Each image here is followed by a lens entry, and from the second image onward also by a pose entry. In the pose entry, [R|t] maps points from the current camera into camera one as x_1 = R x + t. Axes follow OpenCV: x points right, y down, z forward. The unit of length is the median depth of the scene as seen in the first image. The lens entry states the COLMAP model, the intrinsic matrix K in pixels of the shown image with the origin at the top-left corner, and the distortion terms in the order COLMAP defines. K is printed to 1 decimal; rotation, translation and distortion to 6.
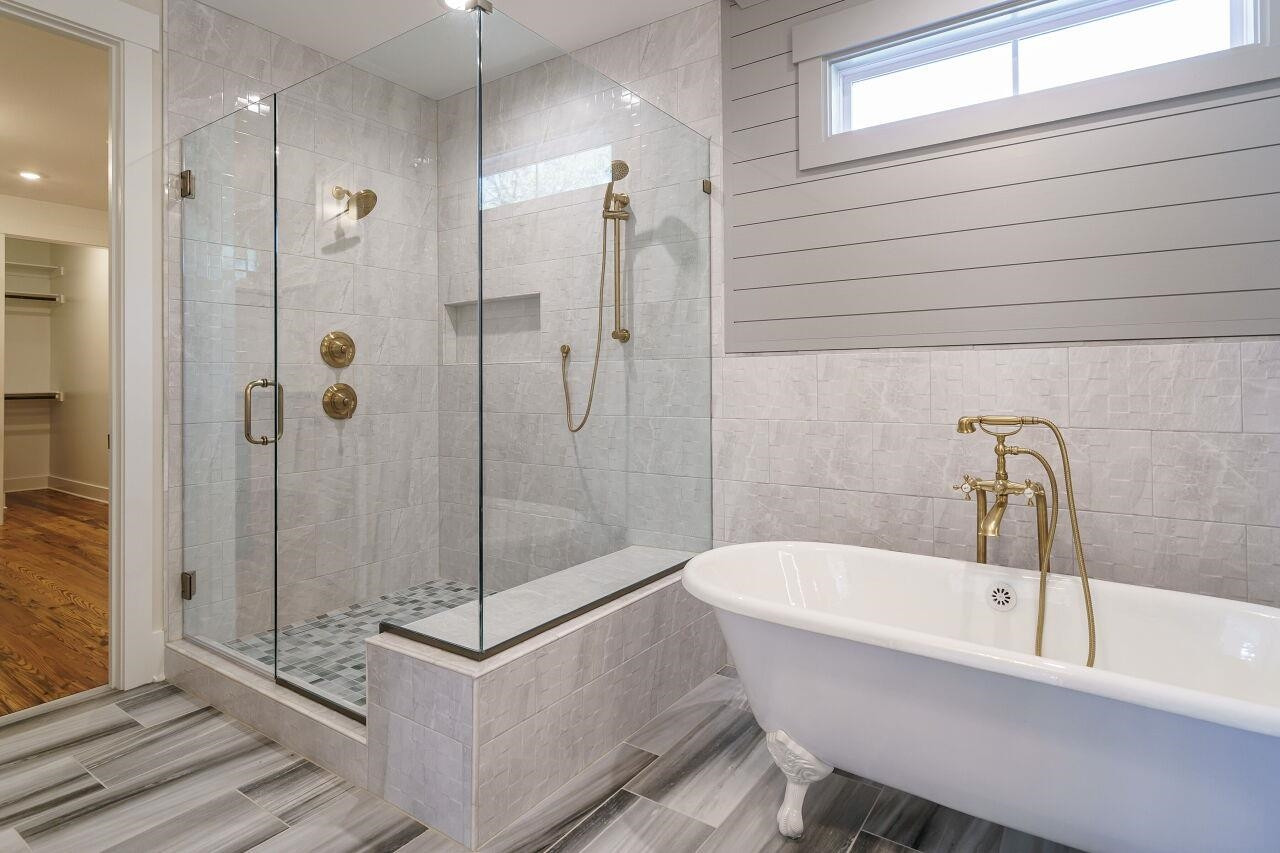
lens RADIAL K [[665.1, 0, 643.1], [0, 665.1, 382.3], [0, 0, 1]] dist [0.008031, -0.000060]
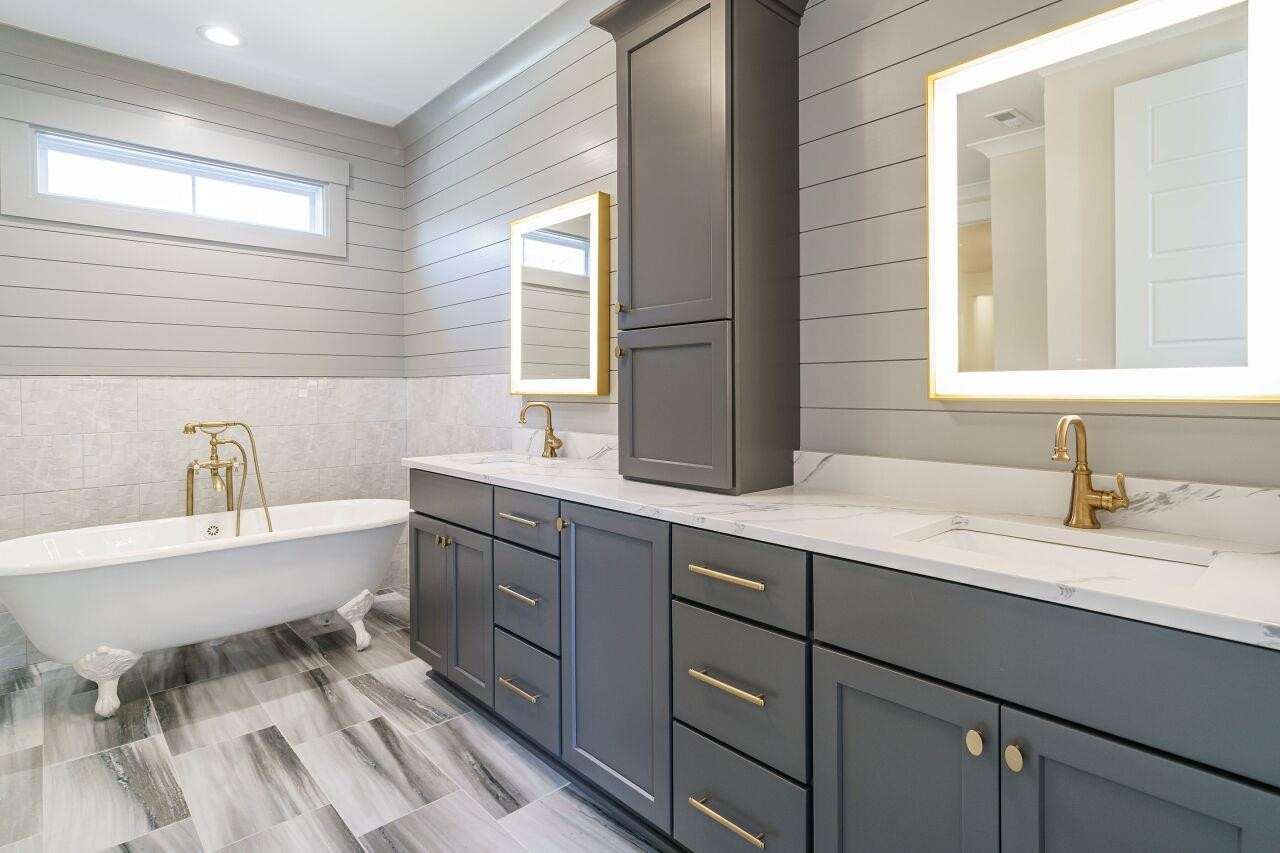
lens RADIAL K [[665.1, 0, 639.5], [0, 665.1, 391.5], [0, 0, 1]] dist [0.008031, -0.000060]
pose [[0.234166, -0.003063, 0.972192, -0.831385], [0.002496, 0.999994, 0.002550, -0.026493], [-0.972193, 0.001829, 0.234173, -0.423382]]
